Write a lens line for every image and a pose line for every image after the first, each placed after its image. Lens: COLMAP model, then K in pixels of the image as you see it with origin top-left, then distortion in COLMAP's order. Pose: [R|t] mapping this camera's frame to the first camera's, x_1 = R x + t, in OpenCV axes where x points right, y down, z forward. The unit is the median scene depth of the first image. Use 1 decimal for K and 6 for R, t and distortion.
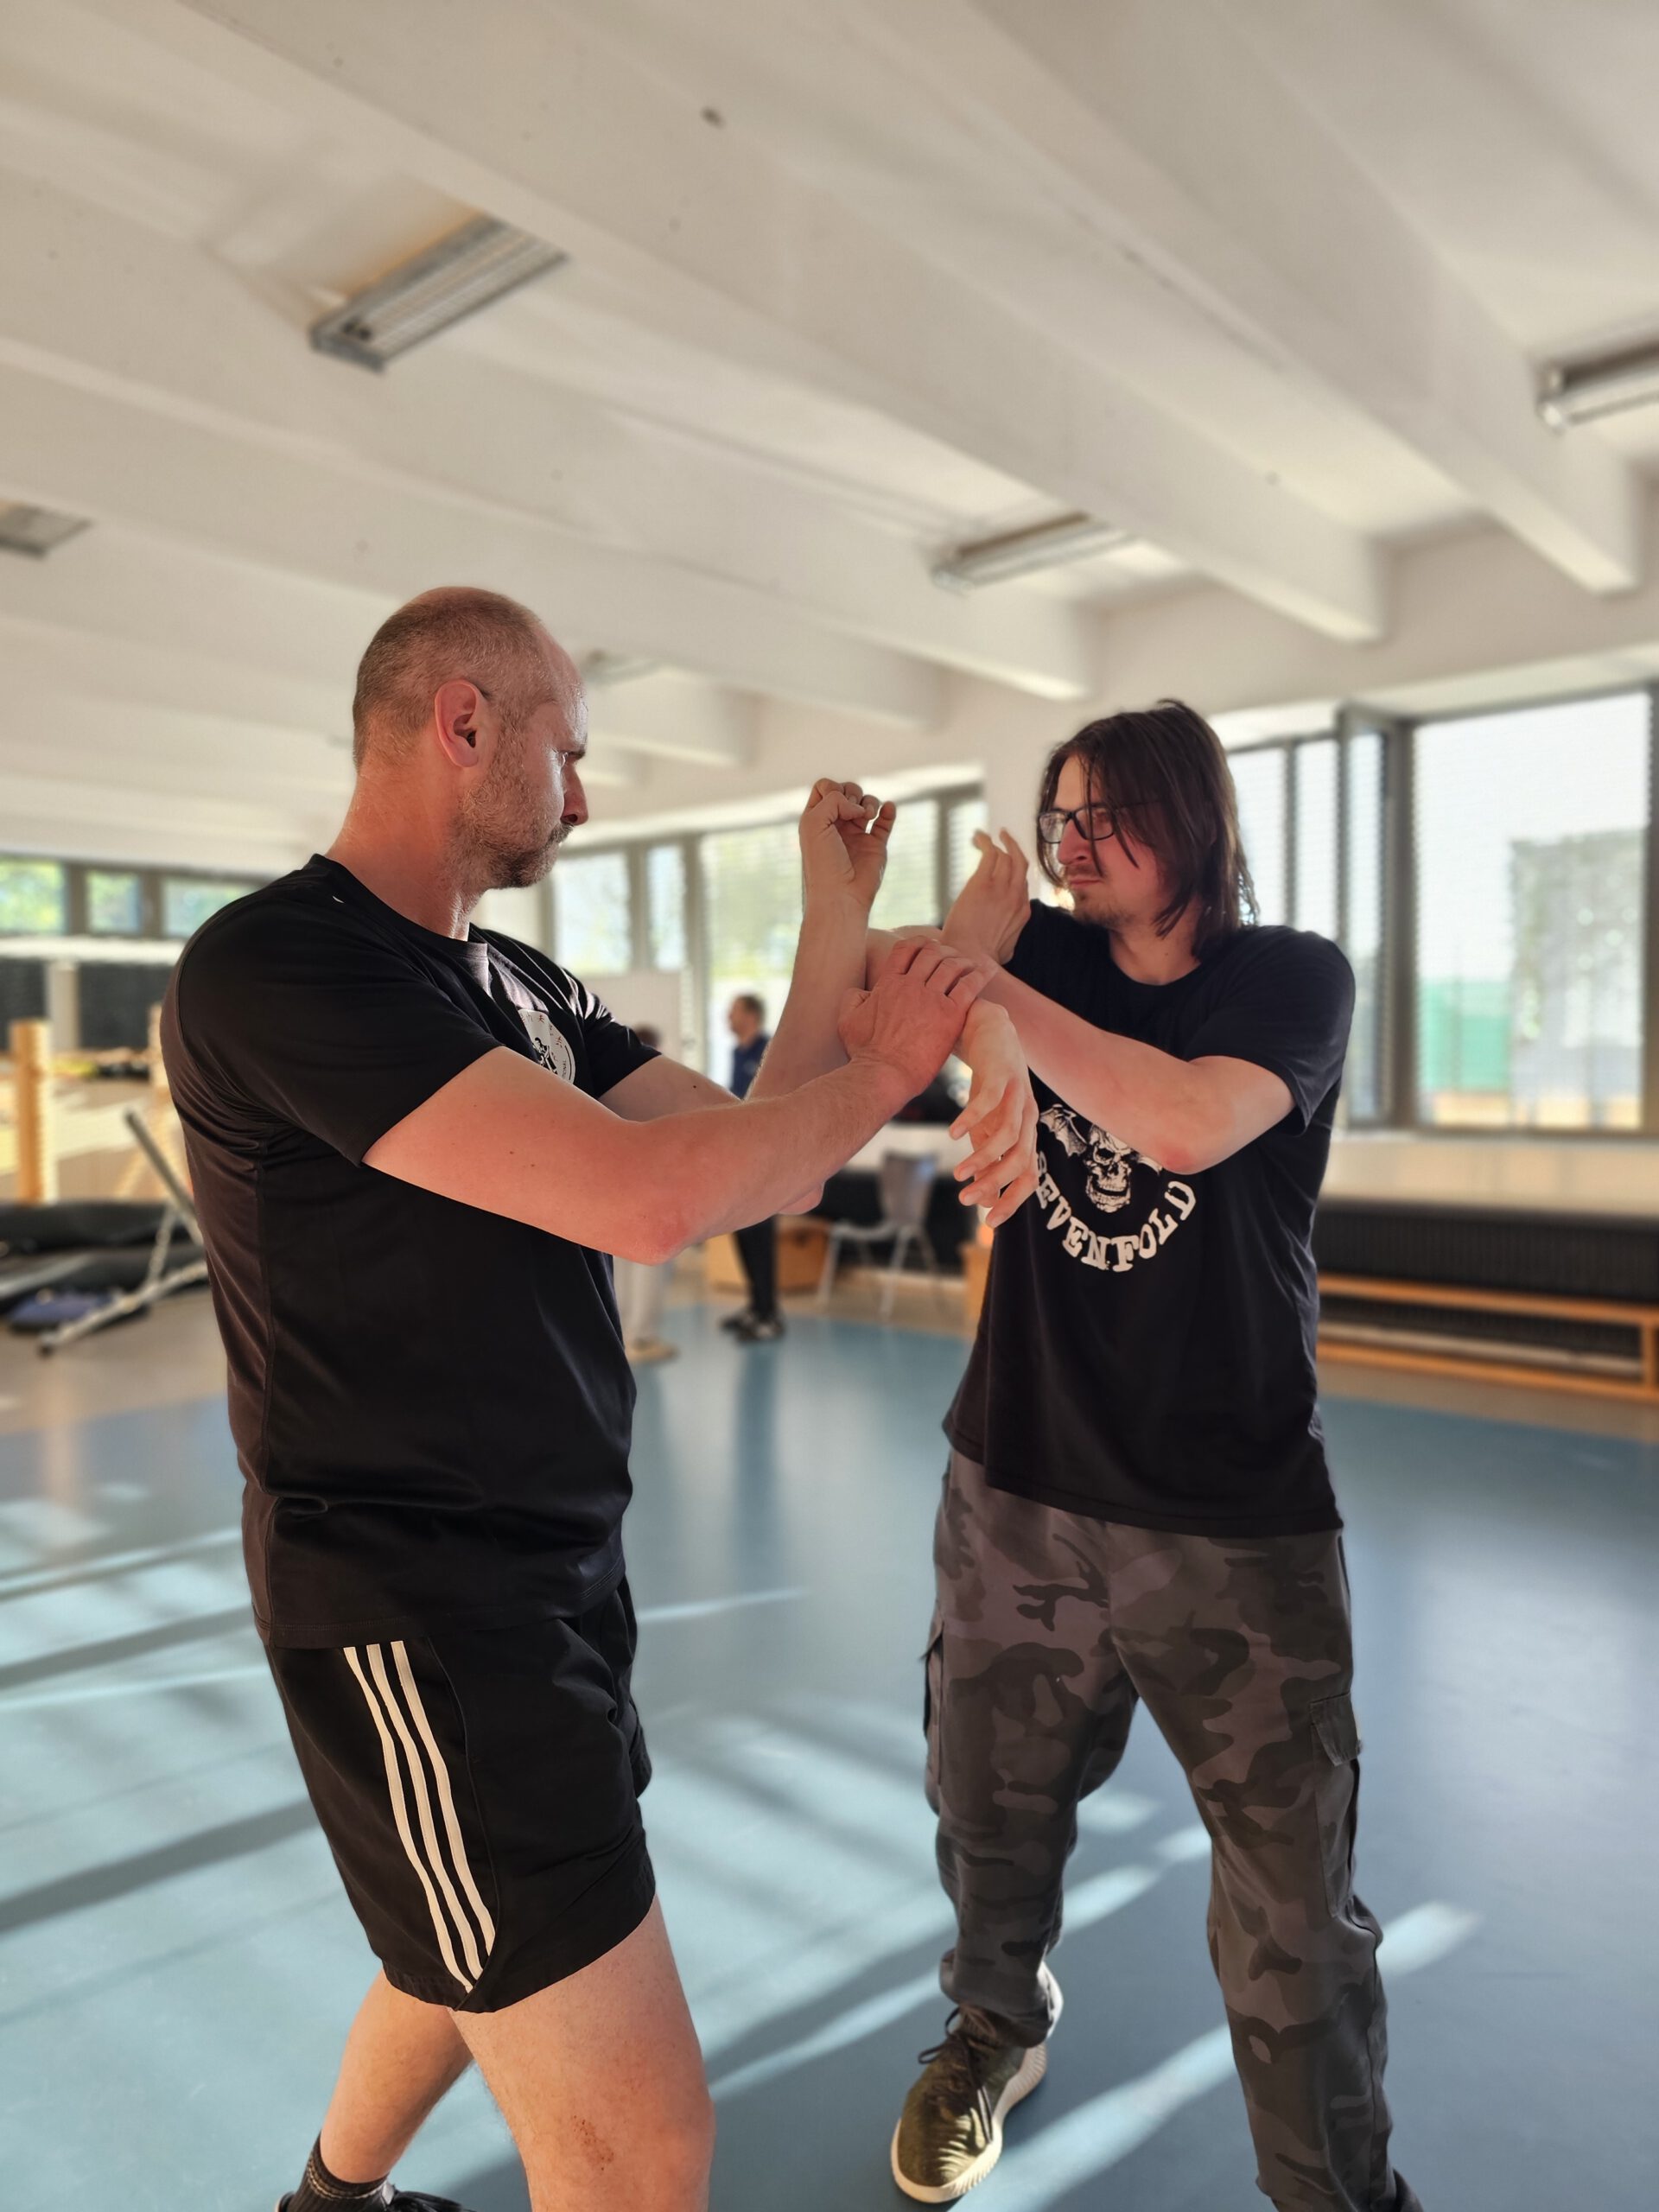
lens RADIAL K [[1522.2, 0, 829.5], [0, 1522.2, 1106.0], [0, 0, 1]] dist [0.063692, -0.001801]
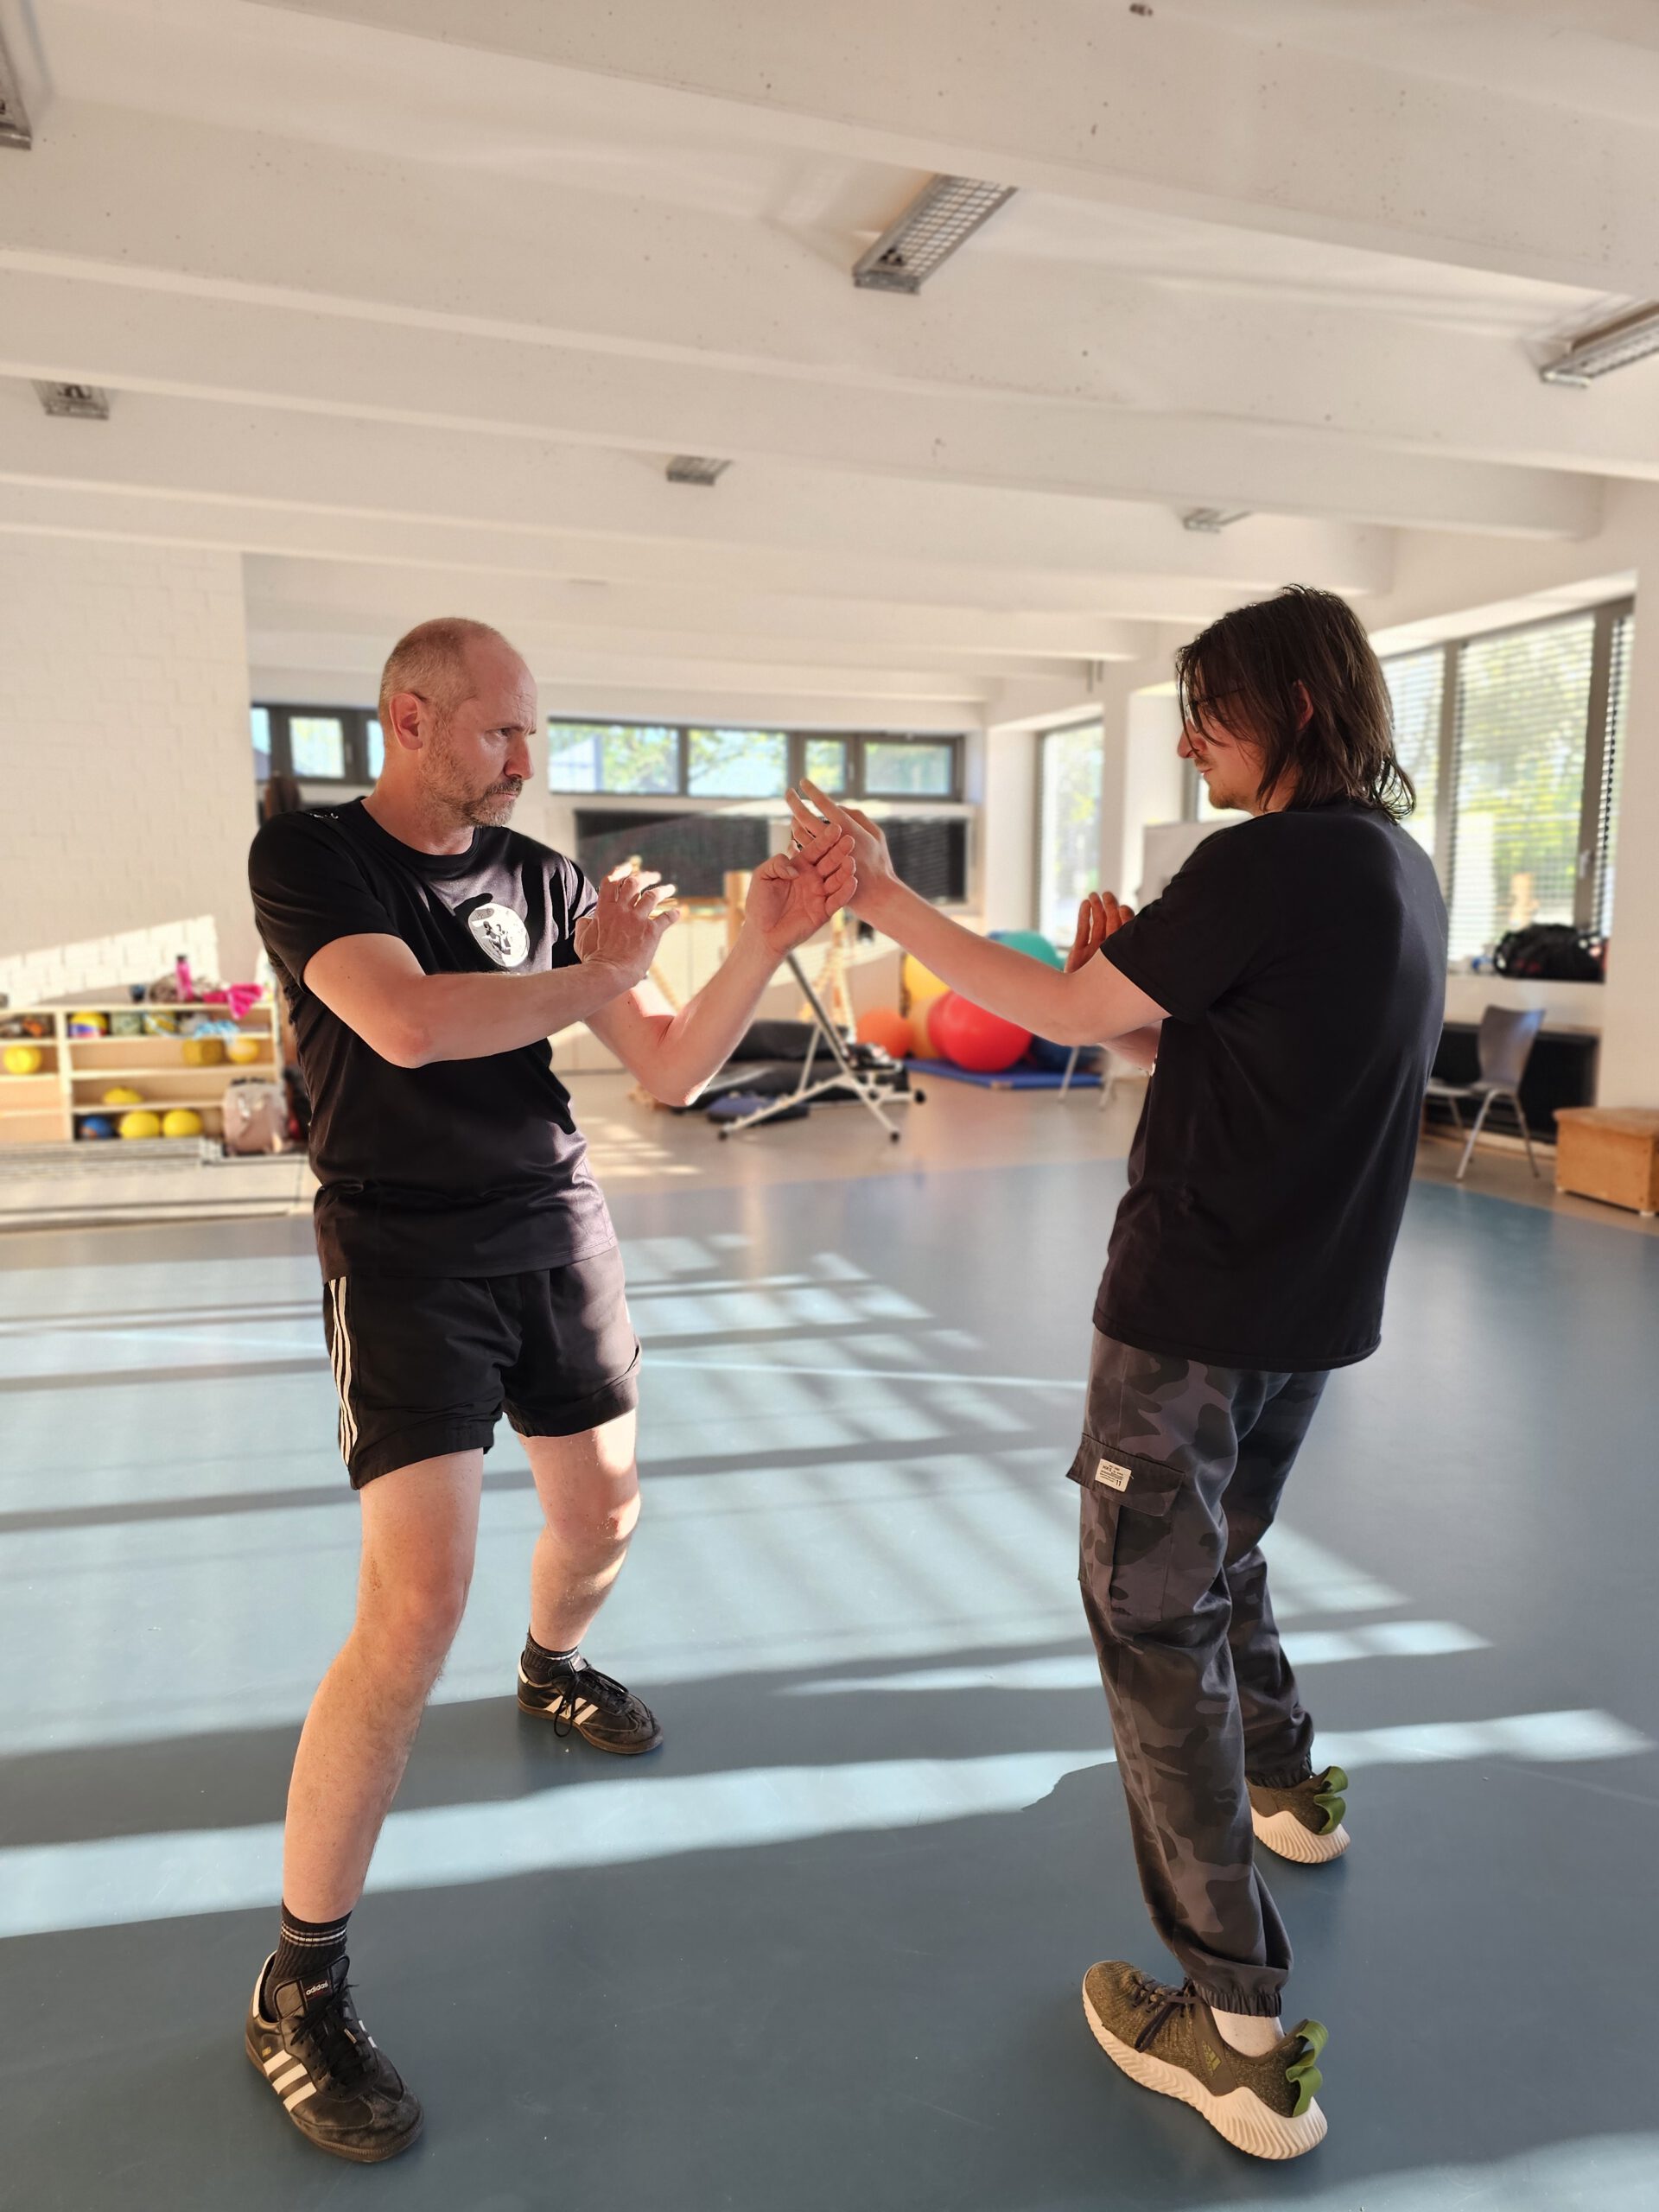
lens RADIAL K [[1504.1, 0, 829.5], [0, 1504.1, 1106.0], [0, 0, 1]] dist [0.027876, -0.005761]
pose [[0.880134, 0.072223, -0.469200, 0.154469], [-0.021459, 0.993402, 0.112659, -0.007035], [0.474241, -0.089086, 0.875876, -0.032197]]
